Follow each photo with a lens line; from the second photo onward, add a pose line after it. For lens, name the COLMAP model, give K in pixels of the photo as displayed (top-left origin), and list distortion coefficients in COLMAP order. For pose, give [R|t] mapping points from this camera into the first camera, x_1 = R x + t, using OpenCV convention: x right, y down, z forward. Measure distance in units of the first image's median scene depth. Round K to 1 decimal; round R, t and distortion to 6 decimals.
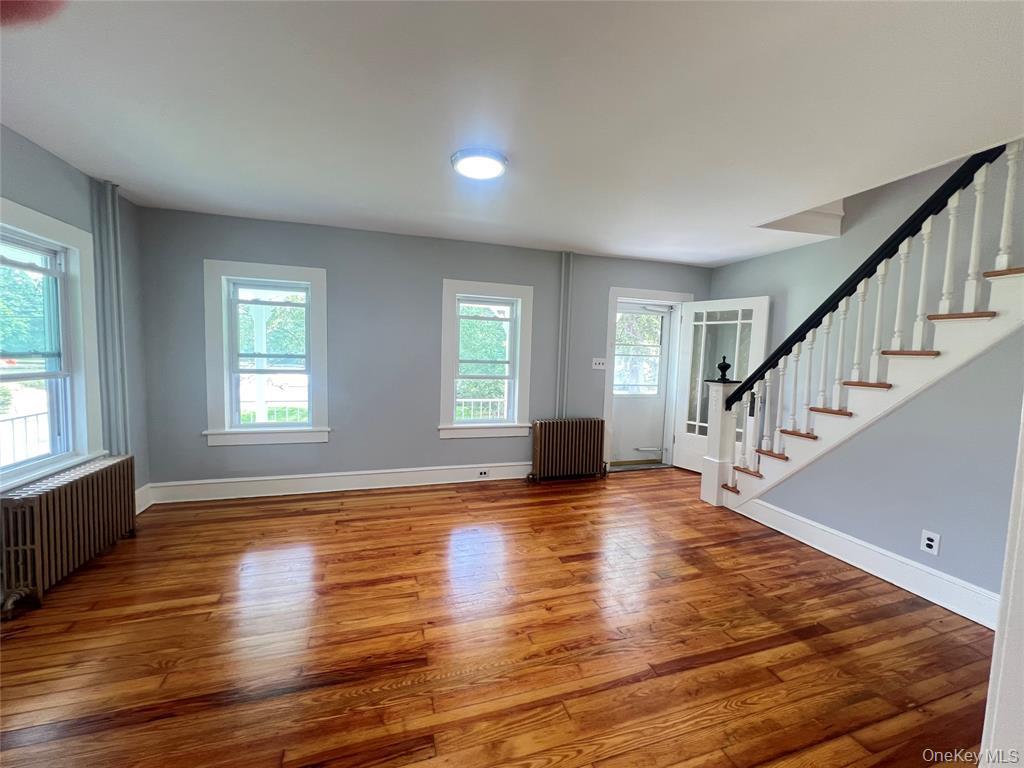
lens RADIAL K [[414.3, 0, 516.8], [0, 414.3, 383.3], [0, 0, 1]] dist [0.001499, 0.000090]
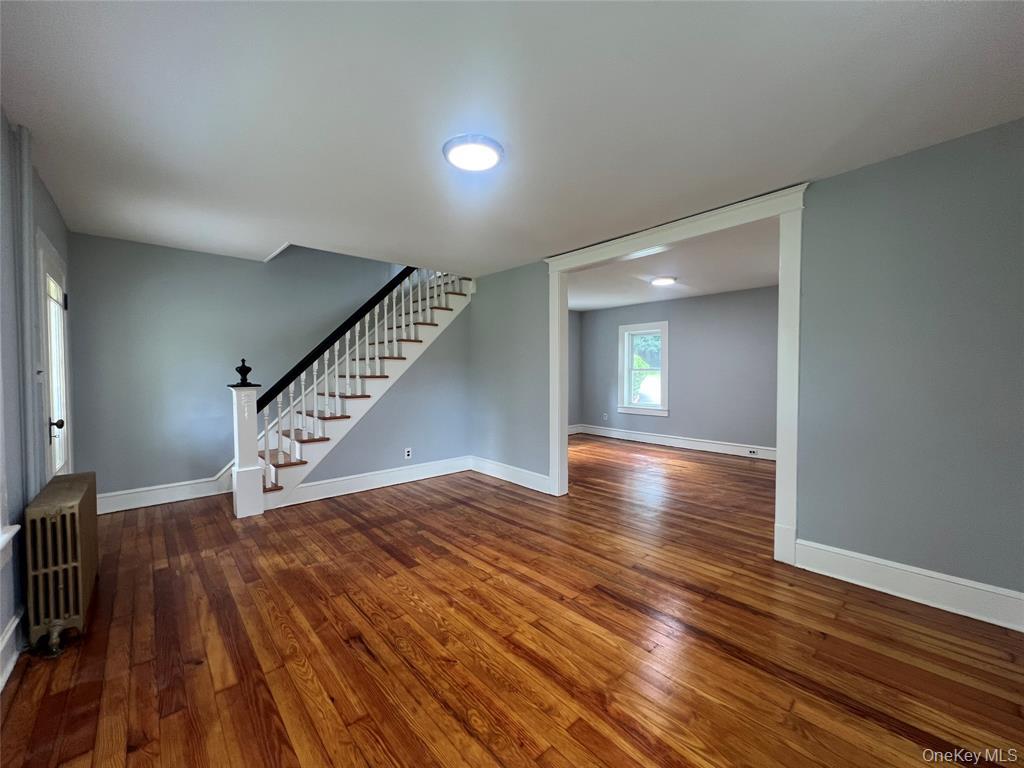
lens RADIAL K [[406.1, 0, 512.3], [0, 406.1, 382.7], [0, 0, 1]] dist [-0.001939, -0.000123]
pose [[-0.417127, -0.046197, 0.907673, -0.961899], [0.055727, 0.995528, 0.076278, -0.075854], [-0.907138, 0.082399, -0.412688, 1.316480]]
